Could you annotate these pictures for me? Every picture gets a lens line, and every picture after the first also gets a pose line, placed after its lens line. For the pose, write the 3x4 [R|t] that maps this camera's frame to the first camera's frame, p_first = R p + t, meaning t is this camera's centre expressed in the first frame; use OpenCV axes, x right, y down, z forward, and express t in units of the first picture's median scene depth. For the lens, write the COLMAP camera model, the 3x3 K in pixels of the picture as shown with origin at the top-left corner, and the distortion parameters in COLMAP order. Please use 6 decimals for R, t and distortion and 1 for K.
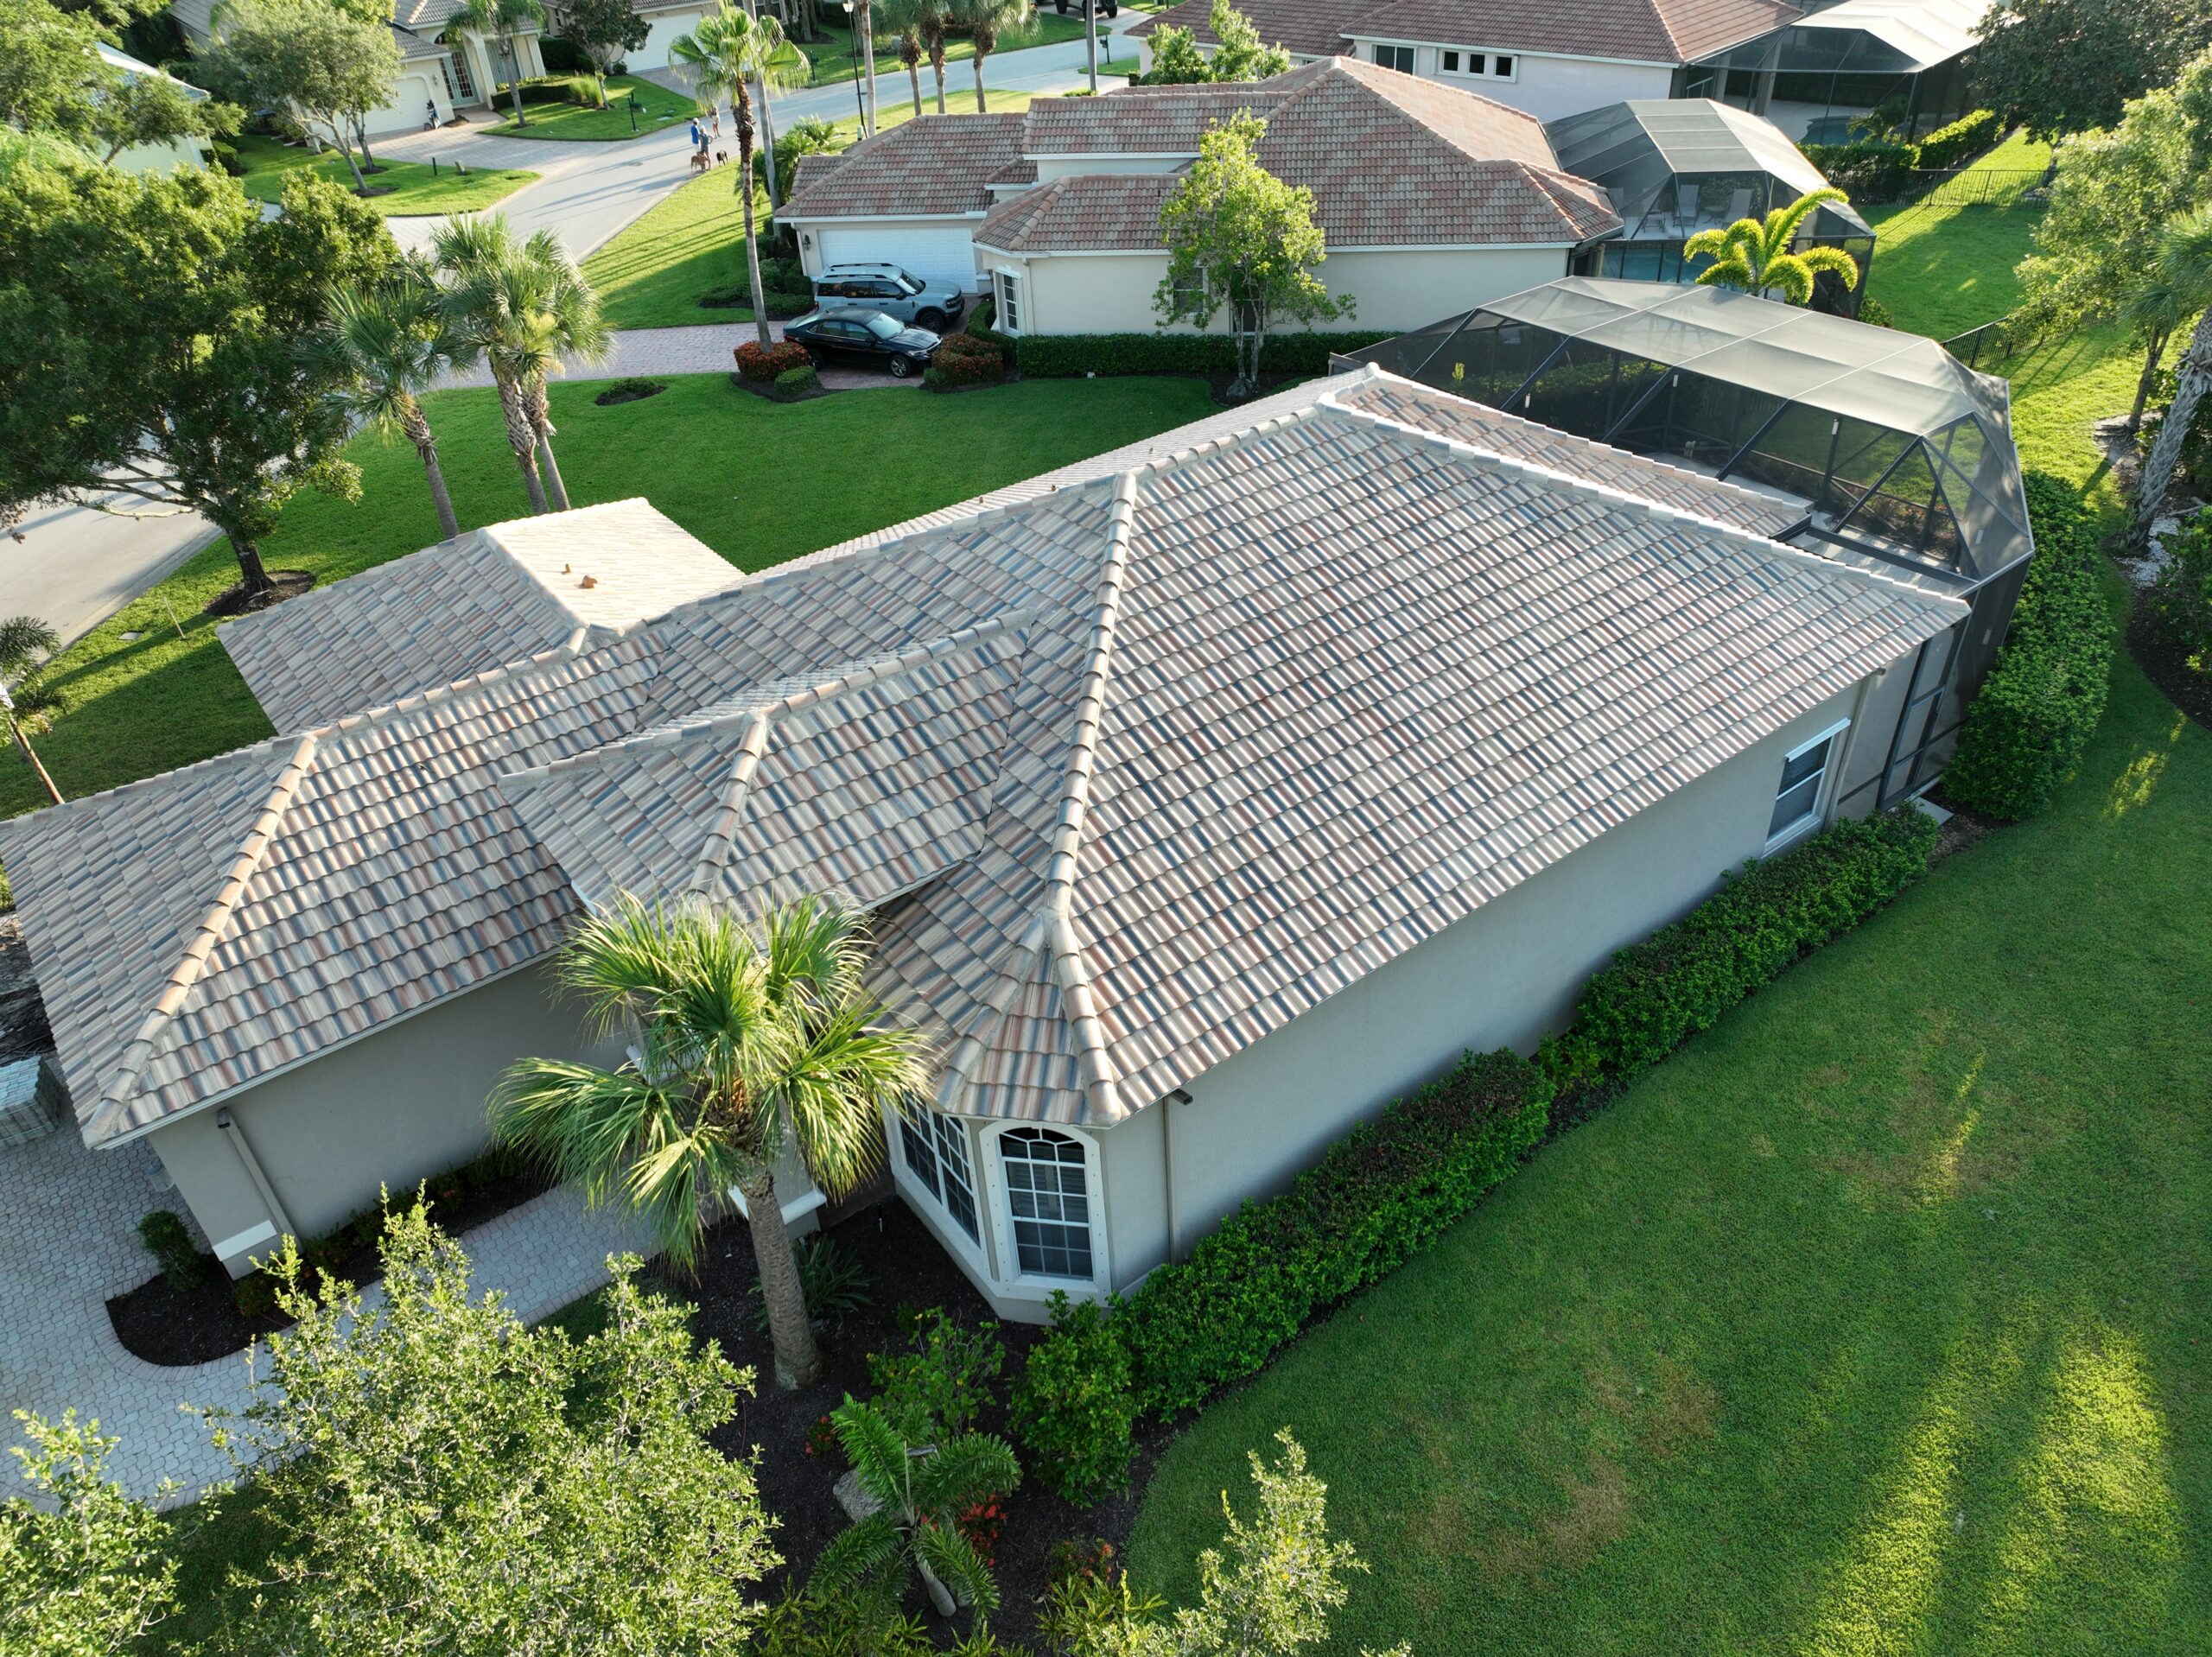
lens RADIAL K [[1540.6, 0, 1106.0], [0, 1540.6, 828.5], [0, 0, 1]] dist [0.001315, 0.004630]
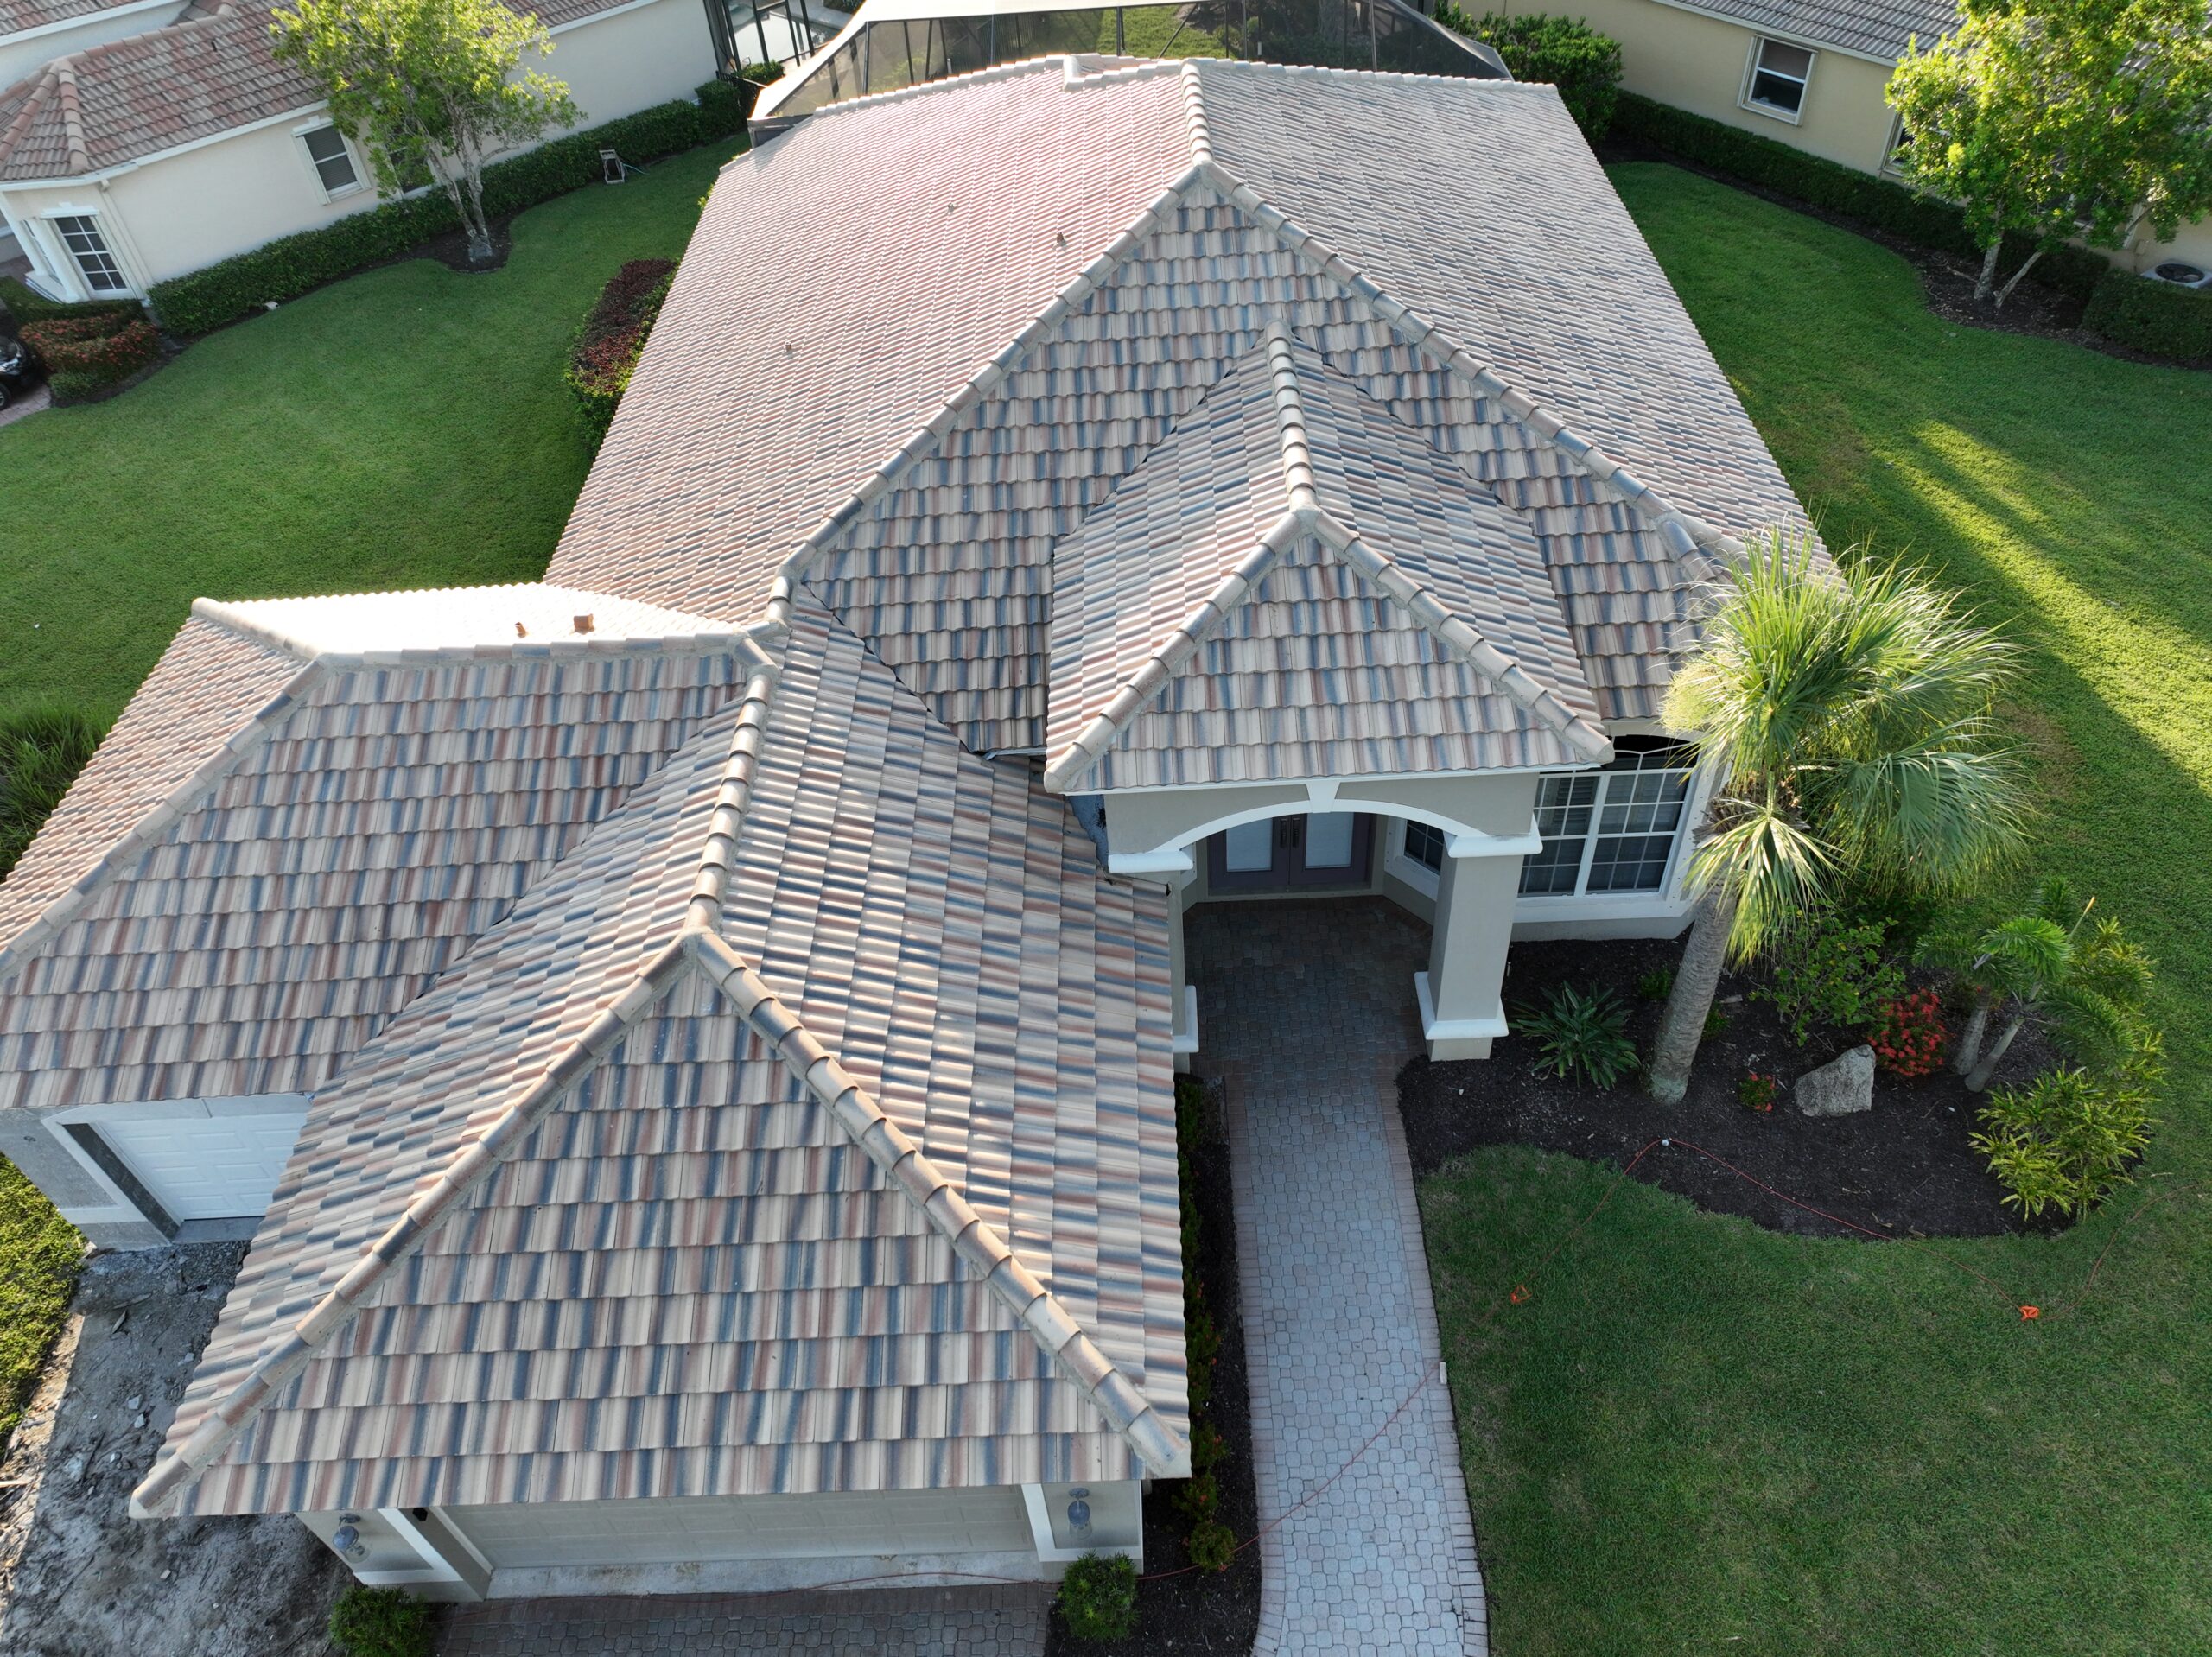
lens RADIAL K [[1540.6, 0, 1106.0], [0, 1540.6, 828.5], [0, 0, 1]] dist [0.001315, 0.004630]
pose [[0.580641, -0.546915, 0.603109, -0.713368], [0.490899, 0.826153, 0.276567, -0.171742], [-0.649519, 0.135479, 0.748178, 0.379014]]
